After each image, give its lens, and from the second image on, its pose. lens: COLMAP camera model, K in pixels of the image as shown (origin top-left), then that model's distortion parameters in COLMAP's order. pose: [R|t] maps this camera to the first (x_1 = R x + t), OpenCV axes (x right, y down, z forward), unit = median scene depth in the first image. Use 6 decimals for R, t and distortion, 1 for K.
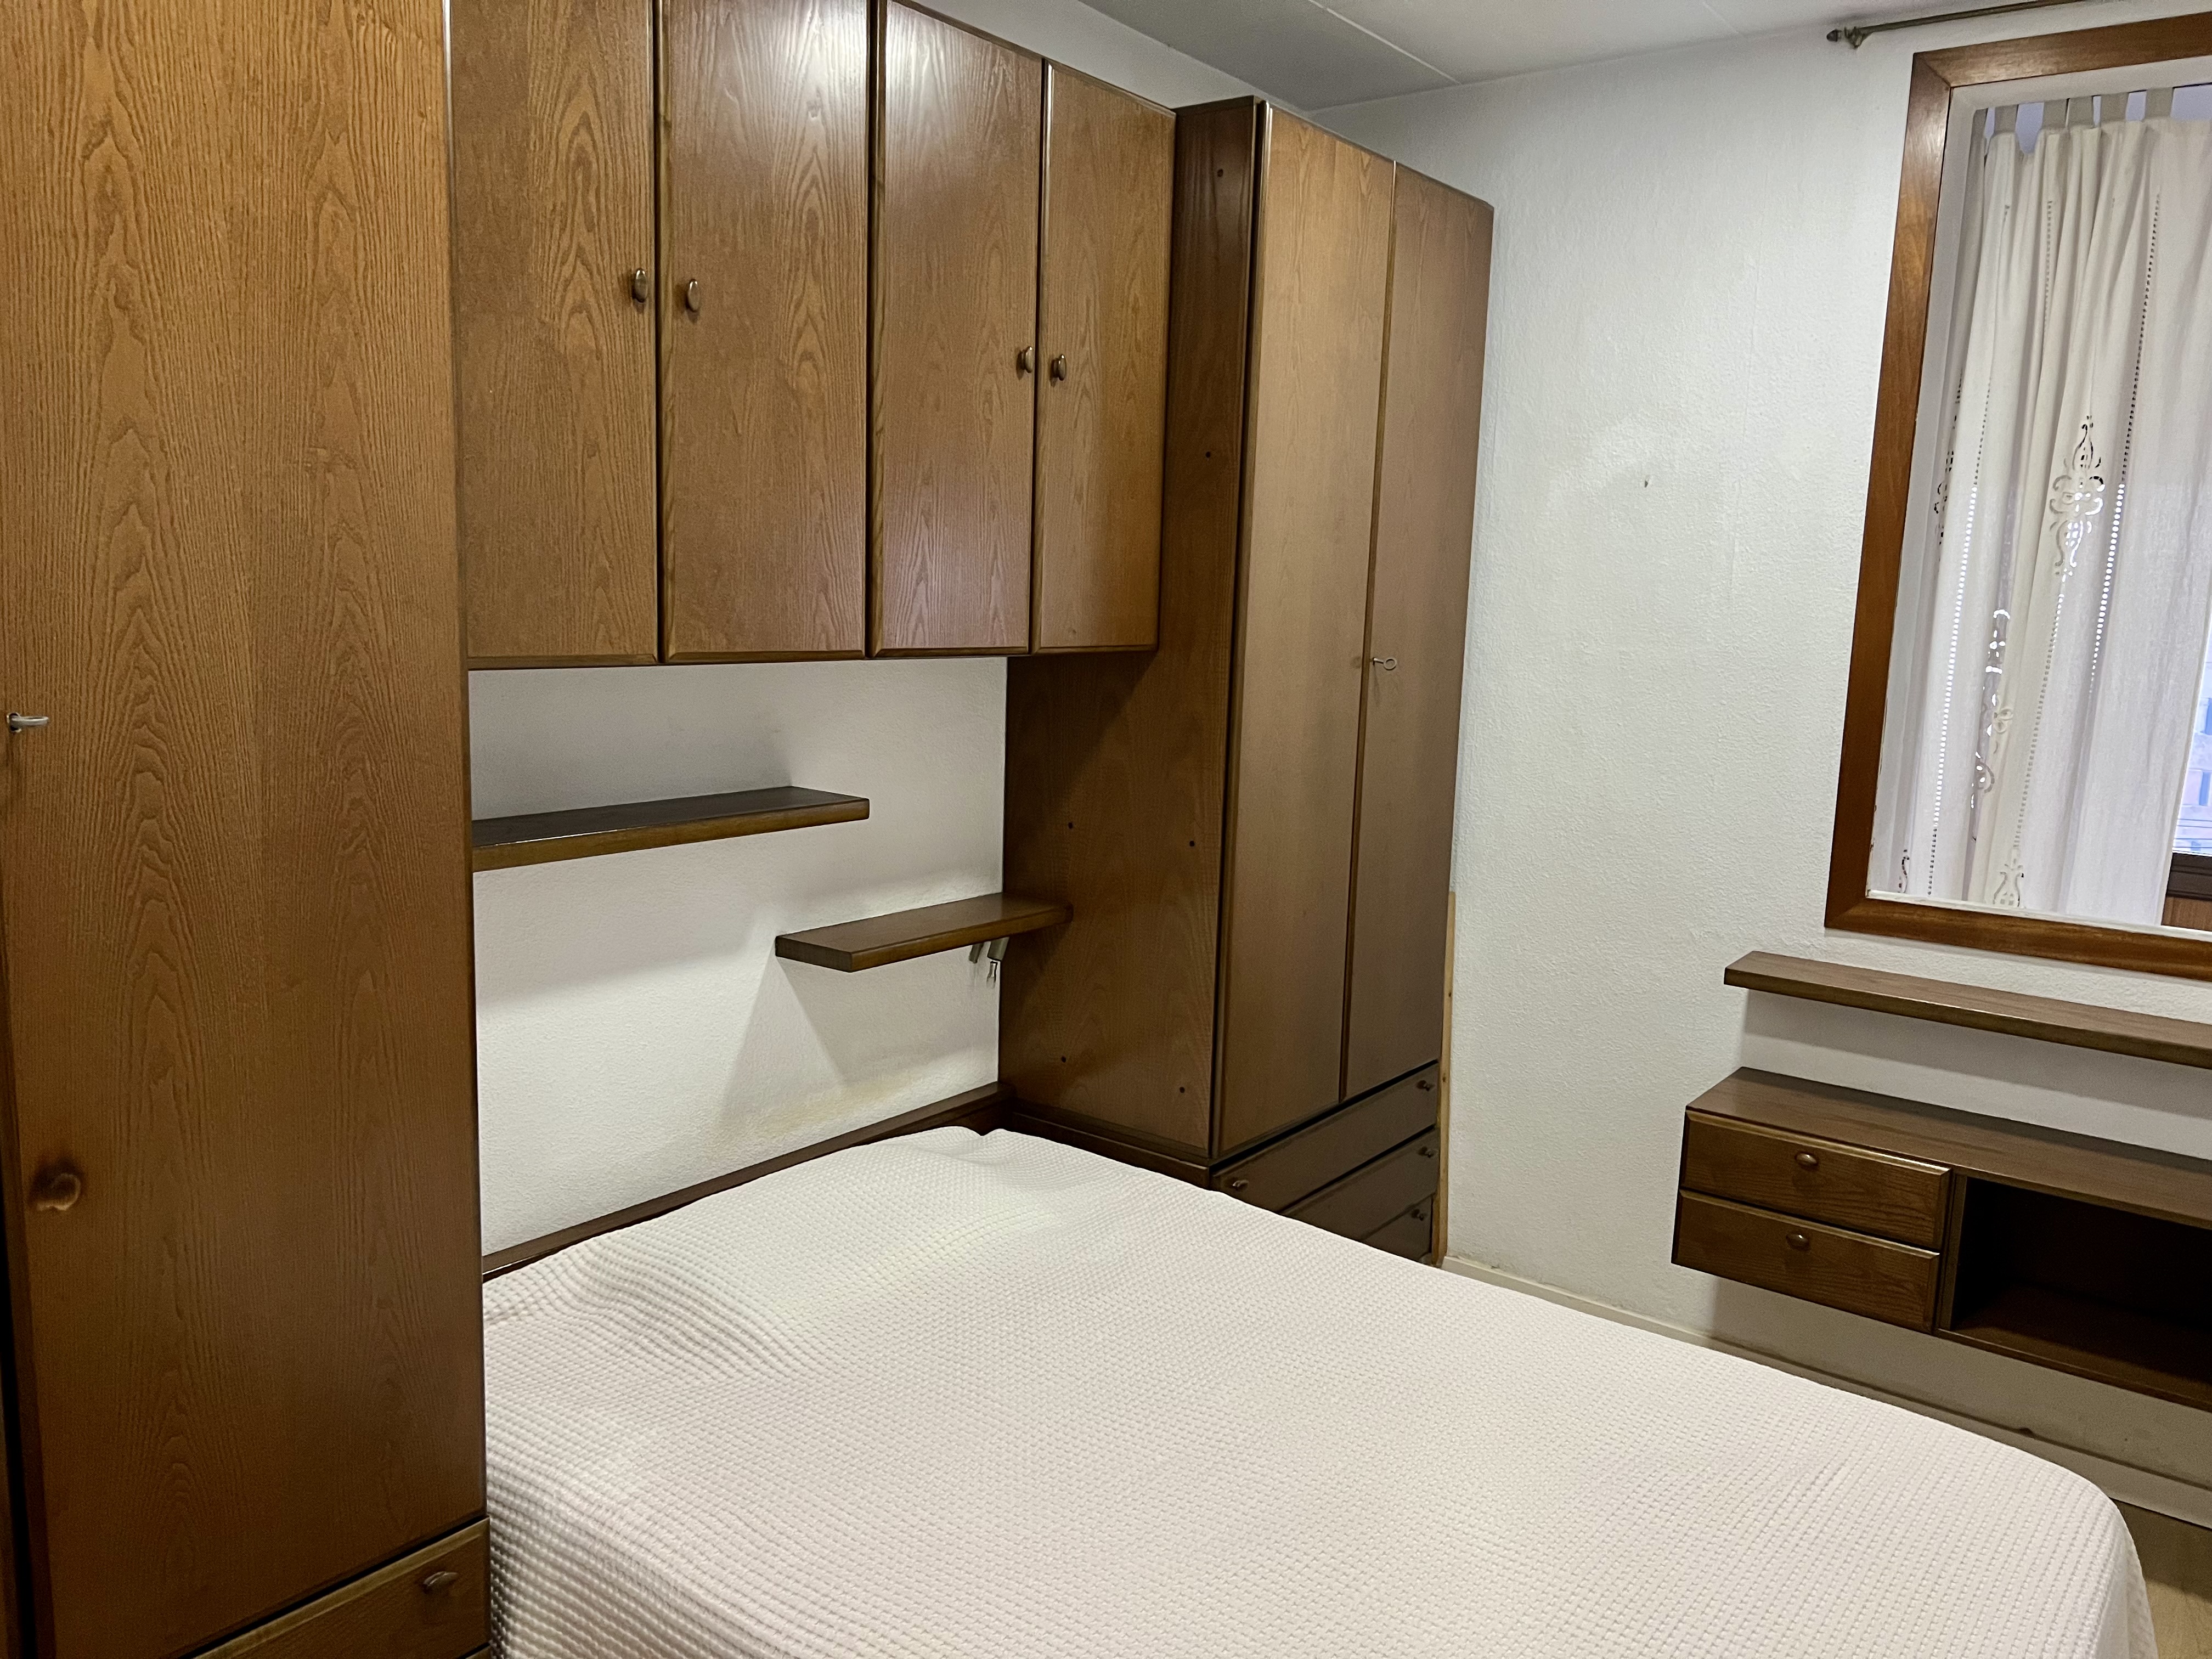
lens RADIAL K [[1656.8, 0, 1103.8], [0, 1656.8, 846.2], [0, 0, 1]] dist [0.074036, -0.082352]
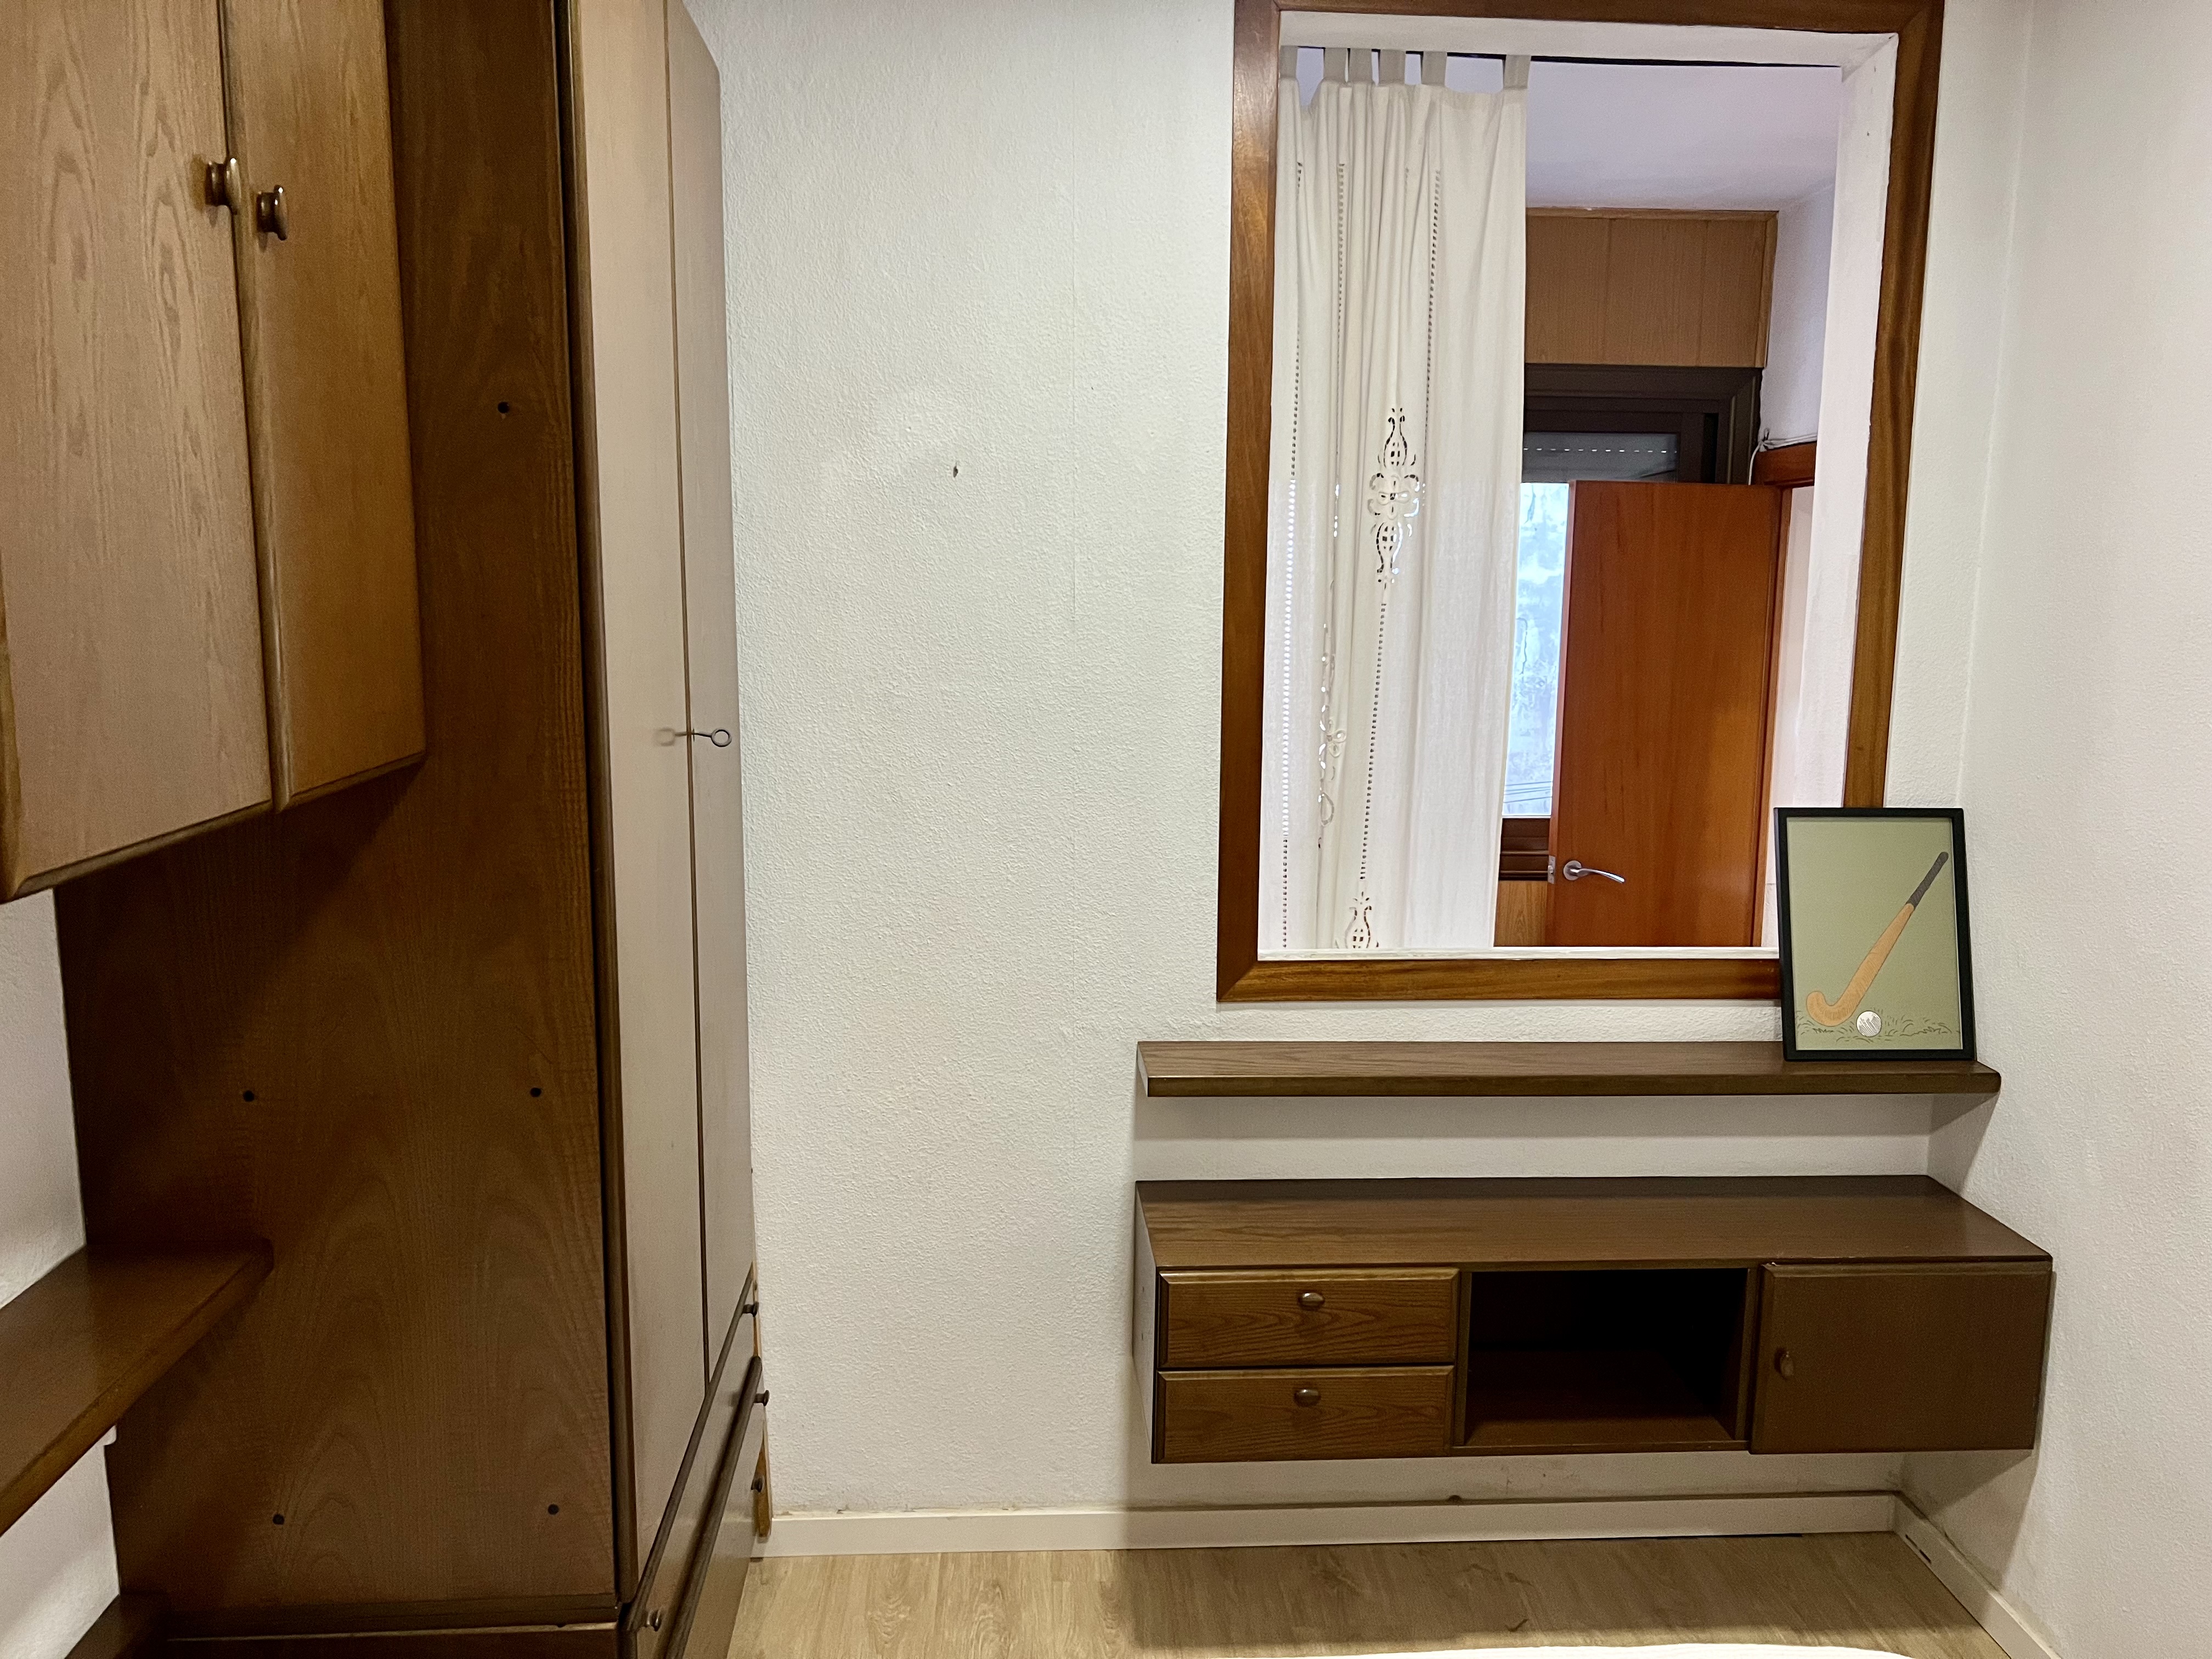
lens RADIAL K [[1656.8, 0, 1103.8], [0, 1656.8, 846.2], [0, 0, 1]] dist [0.074036, -0.082352]
pose [[0.752276, -0.131183, 0.645656, -0.152783], [0.120692, 0.990833, 0.060693, -0.092389], [-0.647699, 0.032267, 0.761212, 0.414661]]
